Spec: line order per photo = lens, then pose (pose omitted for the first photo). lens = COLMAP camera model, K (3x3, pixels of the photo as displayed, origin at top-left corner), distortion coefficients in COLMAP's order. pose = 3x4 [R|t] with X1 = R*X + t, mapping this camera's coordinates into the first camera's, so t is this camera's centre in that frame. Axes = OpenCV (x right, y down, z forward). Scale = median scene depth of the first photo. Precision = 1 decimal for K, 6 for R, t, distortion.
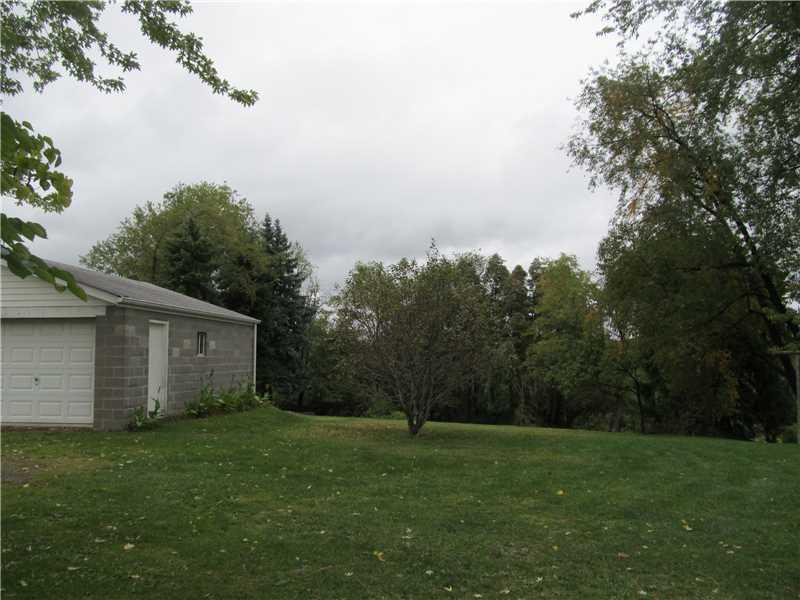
lens RADIAL K [[674.3, 0, 404.3], [0, 674.3, 302.4], [0, 0, 1]] dist [-0.054753, 0.013452]
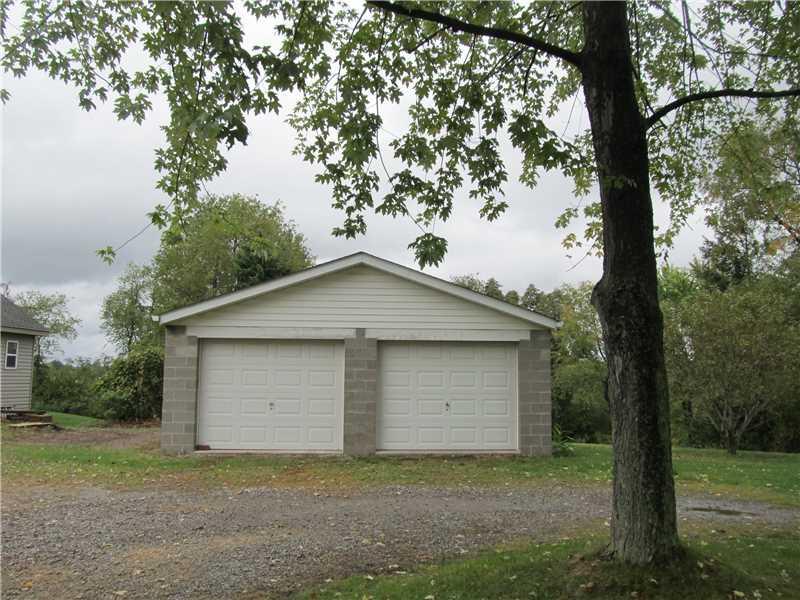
lens RADIAL K [[674.3, 0, 404.3], [0, 674.3, 302.4], [0, 0, 1]] dist [-0.054753, 0.013452]
pose [[0.991202, 0.021320, 0.130628, -0.745412], [-0.017147, 0.999309, -0.032991, -0.000025], [-0.131241, 0.030461, 0.990882, 0.027831]]
